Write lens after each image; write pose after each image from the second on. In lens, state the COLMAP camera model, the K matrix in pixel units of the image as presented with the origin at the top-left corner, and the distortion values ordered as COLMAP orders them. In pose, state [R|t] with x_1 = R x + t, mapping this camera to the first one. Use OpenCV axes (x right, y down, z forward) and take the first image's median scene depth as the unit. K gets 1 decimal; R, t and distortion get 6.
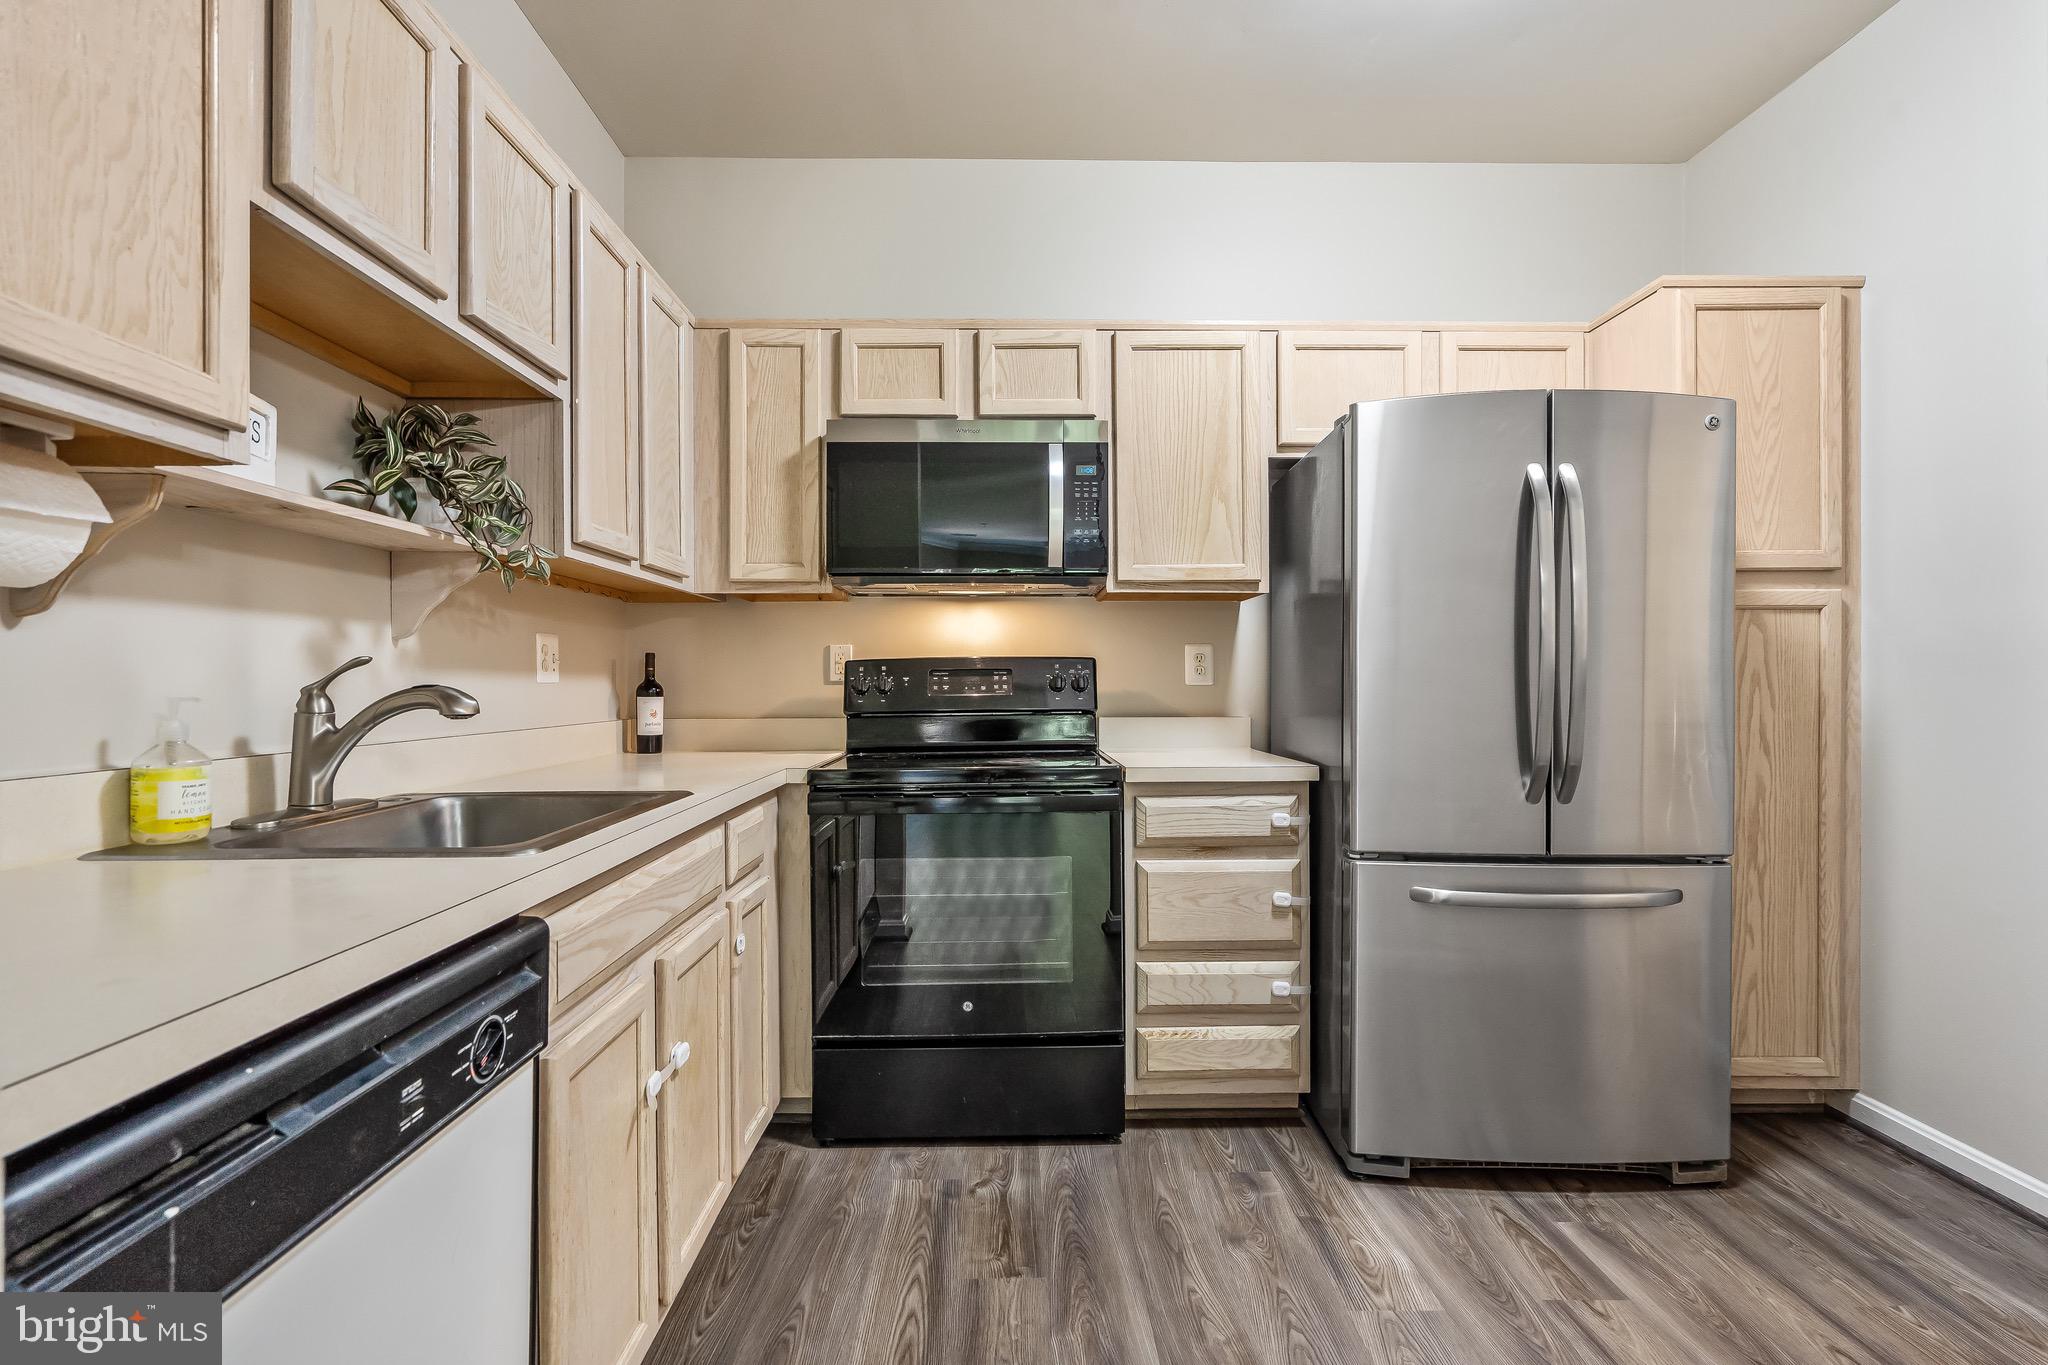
lens RADIAL K [[942.7, 0, 1026.7], [0, 942.7, 676.4], [0, 0, 1]] dist [-0.007139, 0.003531]
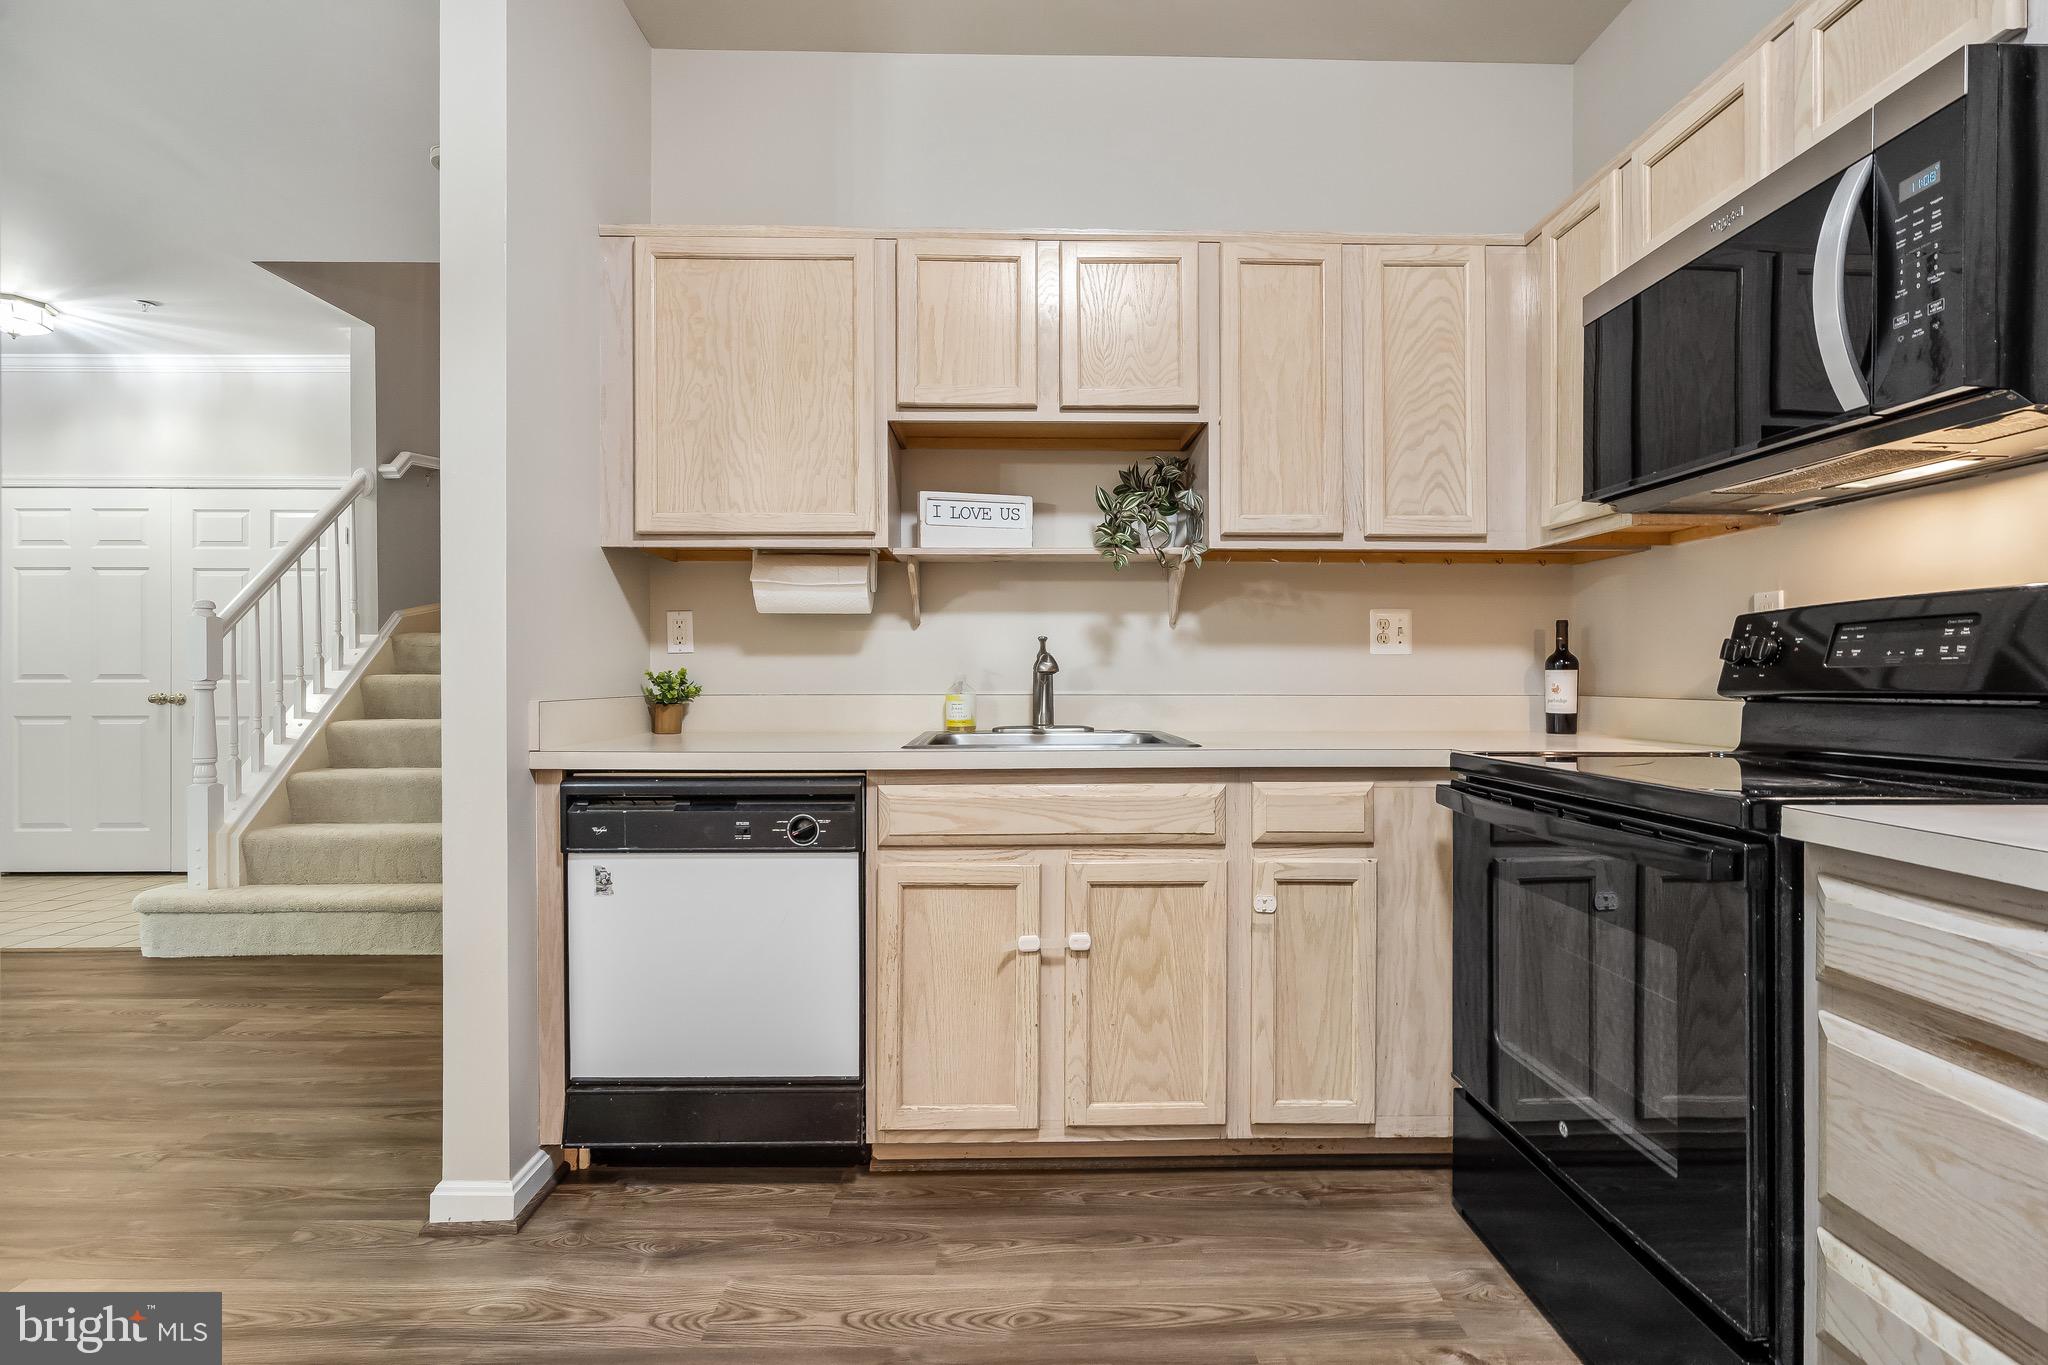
lens RADIAL K [[942.7, 0, 1010.7], [0, 942.7, 674.1], [0, 0, 1]] dist [-0.007139, 0.003531]
pose [[-0.012931, 0.002932, -0.999912, 0.583193], [0.007335, 0.999969, 0.002837, 0.023471], [0.999889, -0.007298, -0.012952, 0.599432]]
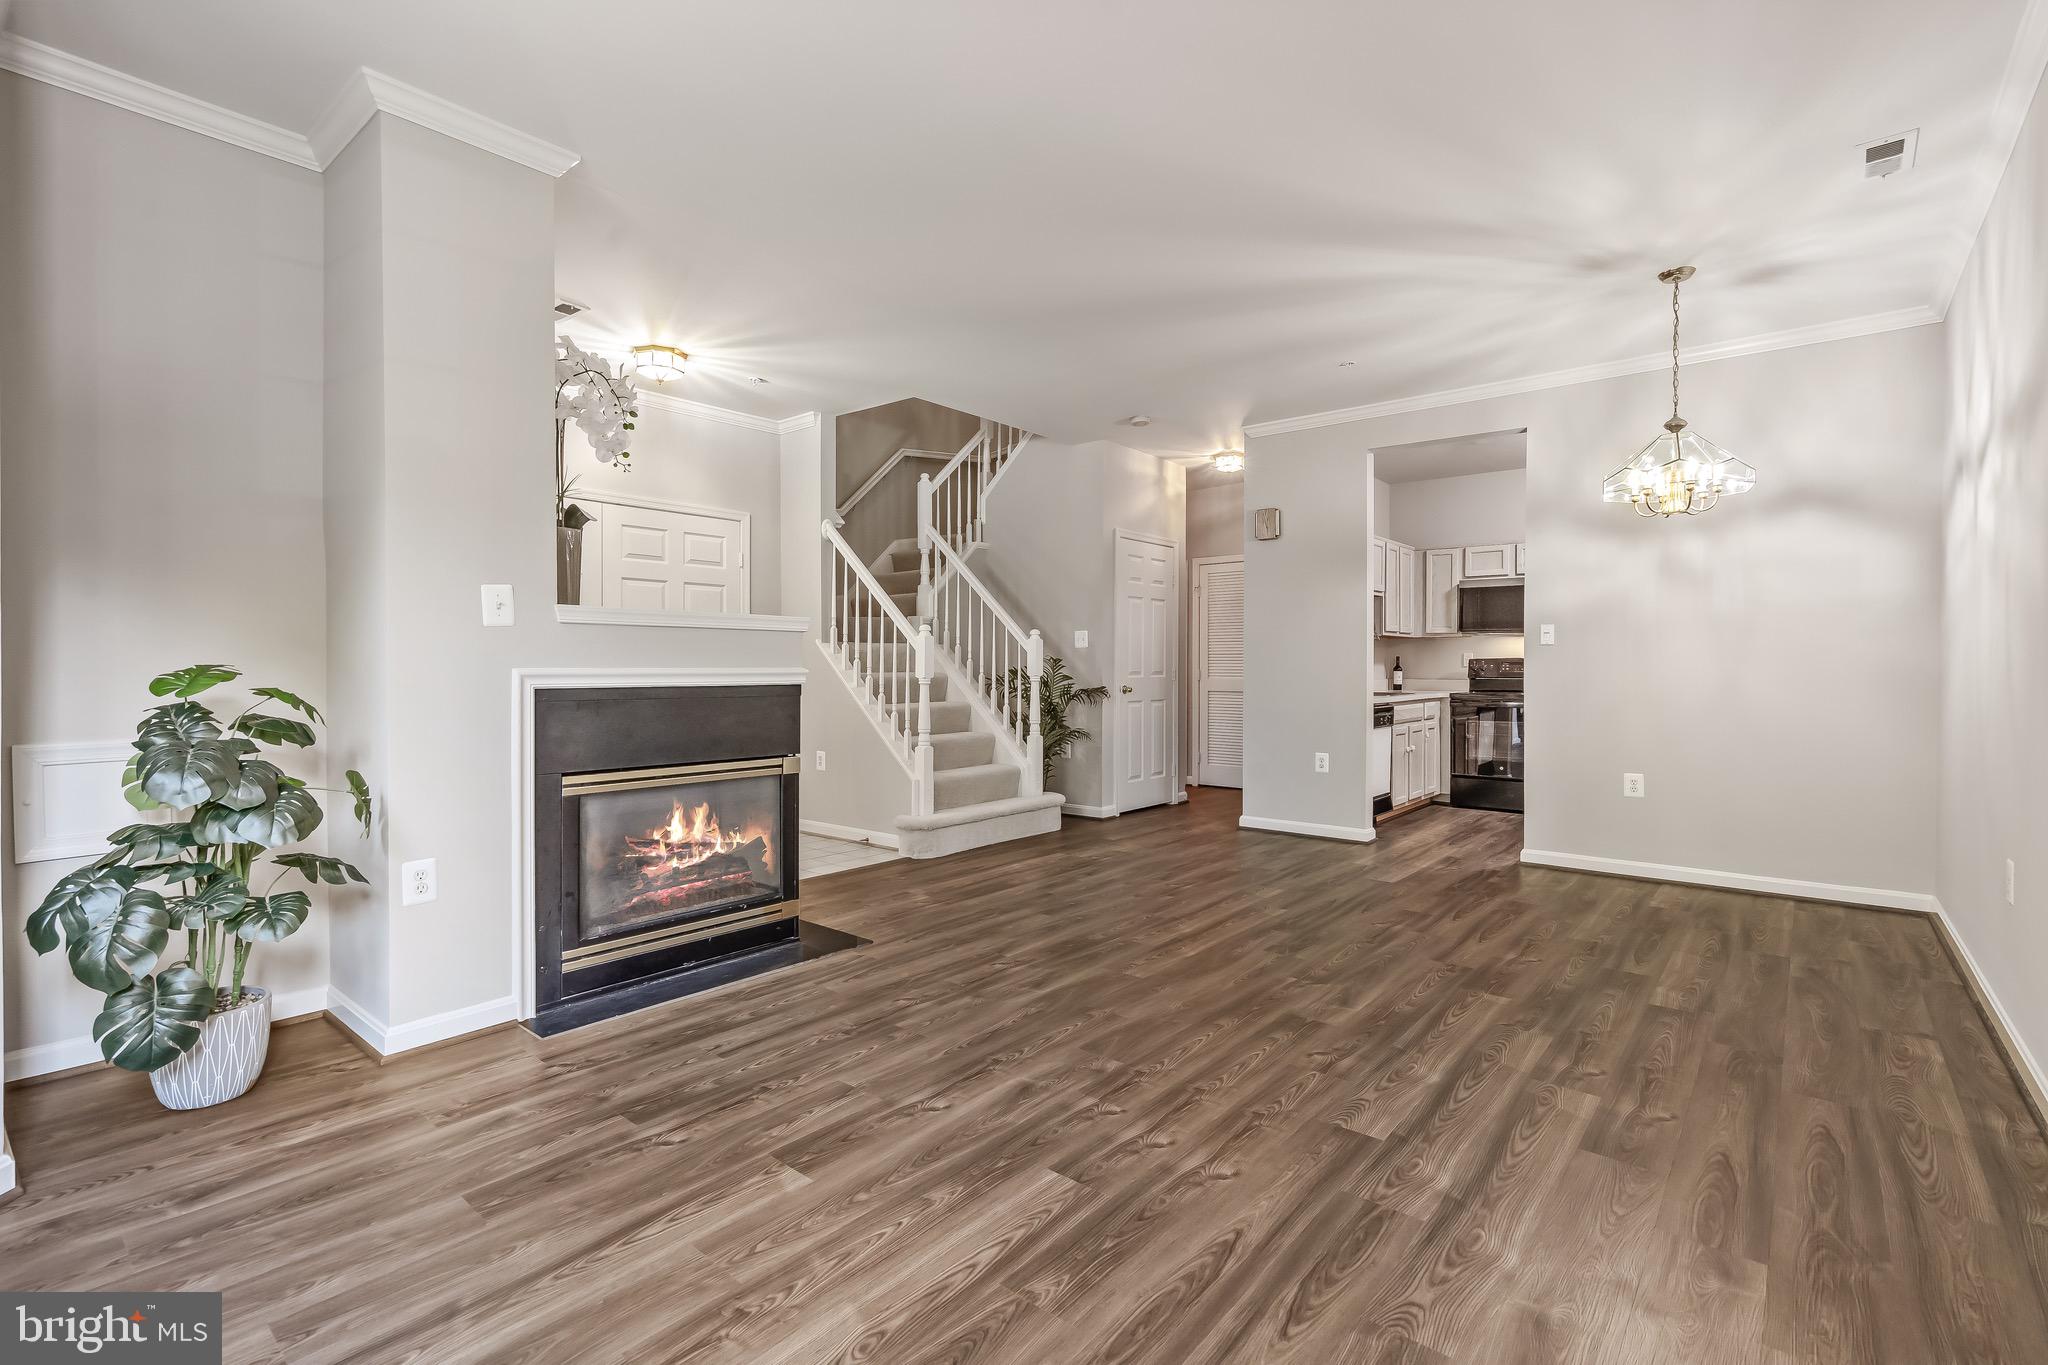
lens RADIAL K [[942.7, 0, 1004.1], [0, 942.7, 667.3], [0, 0, 1]] dist [-0.007139, 0.003531]
pose [[0.742058, 0.008913, -0.670276, 0.788008], [-0.001556, 0.999932, 0.011574, -0.026520], [0.670334, -0.007546, 0.742021, -2.404946]]
